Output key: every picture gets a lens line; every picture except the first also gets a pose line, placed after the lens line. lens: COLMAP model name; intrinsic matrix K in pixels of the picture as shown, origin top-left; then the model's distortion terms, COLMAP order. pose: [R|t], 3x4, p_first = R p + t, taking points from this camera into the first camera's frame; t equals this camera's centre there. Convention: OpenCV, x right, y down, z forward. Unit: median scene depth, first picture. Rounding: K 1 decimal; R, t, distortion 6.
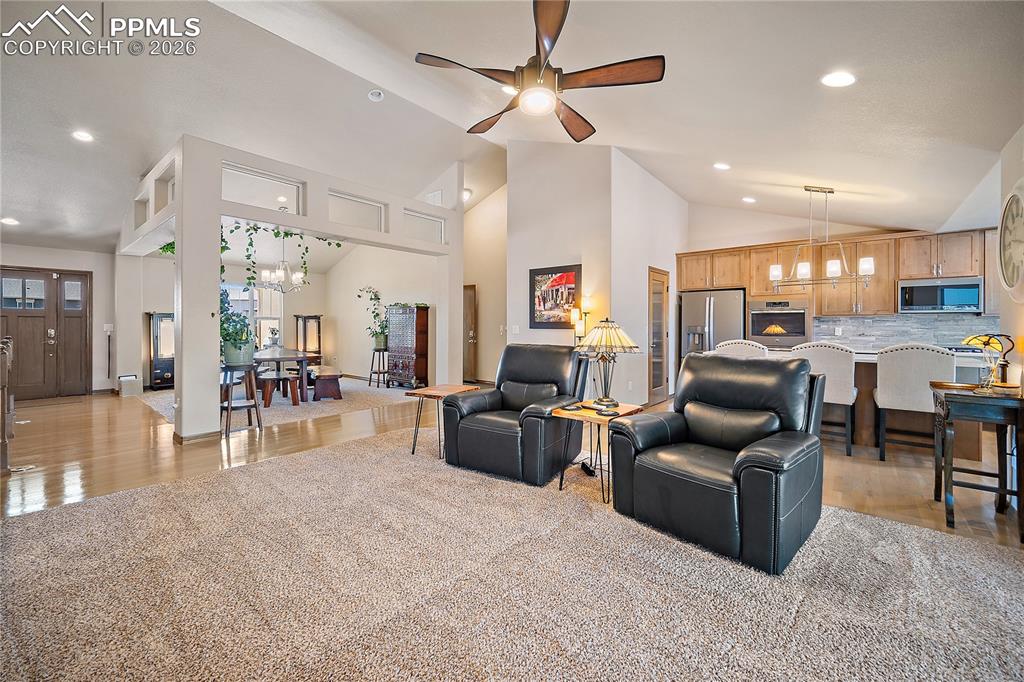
lens RADIAL K [[414.2, 0, 514.0], [0, 414.2, 322.8], [0, 0, 1]] dist [-0.002417, -0.000184]
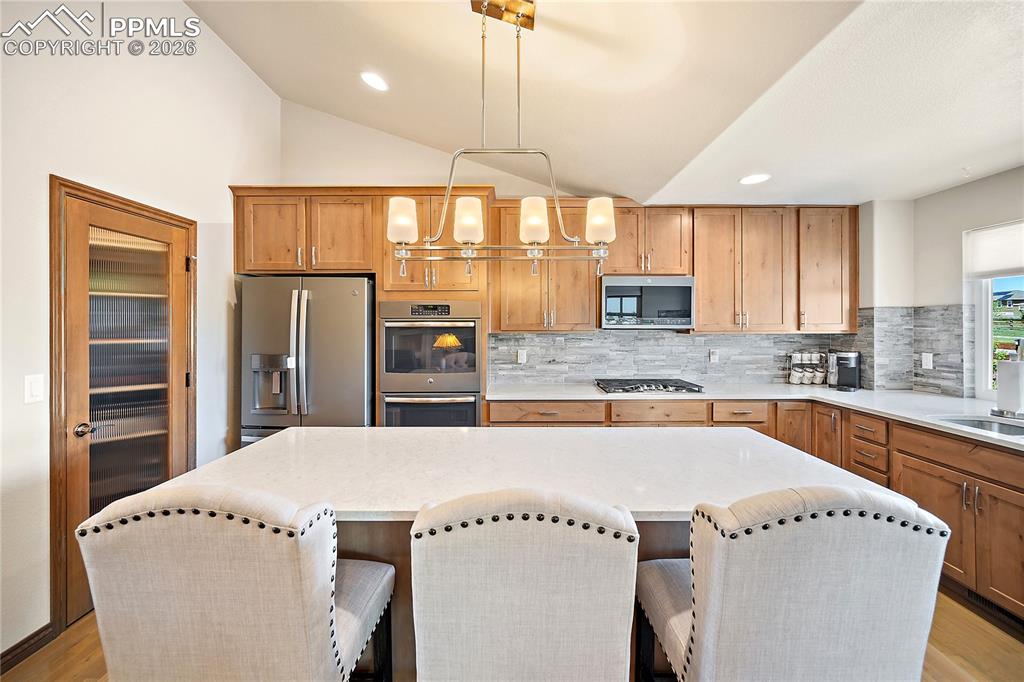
lens RADIAL K [[414.2, 0, 514.0], [0, 414.2, 322.8], [0, 0, 1]] dist [-0.002417, -0.000184]
pose [[0.770921, 0.001850, 0.636928, 0.392649], [-0.001786, 0.999998, -0.000743, -0.028257], [-0.636928, -0.000565, 0.770923, 0.545596]]
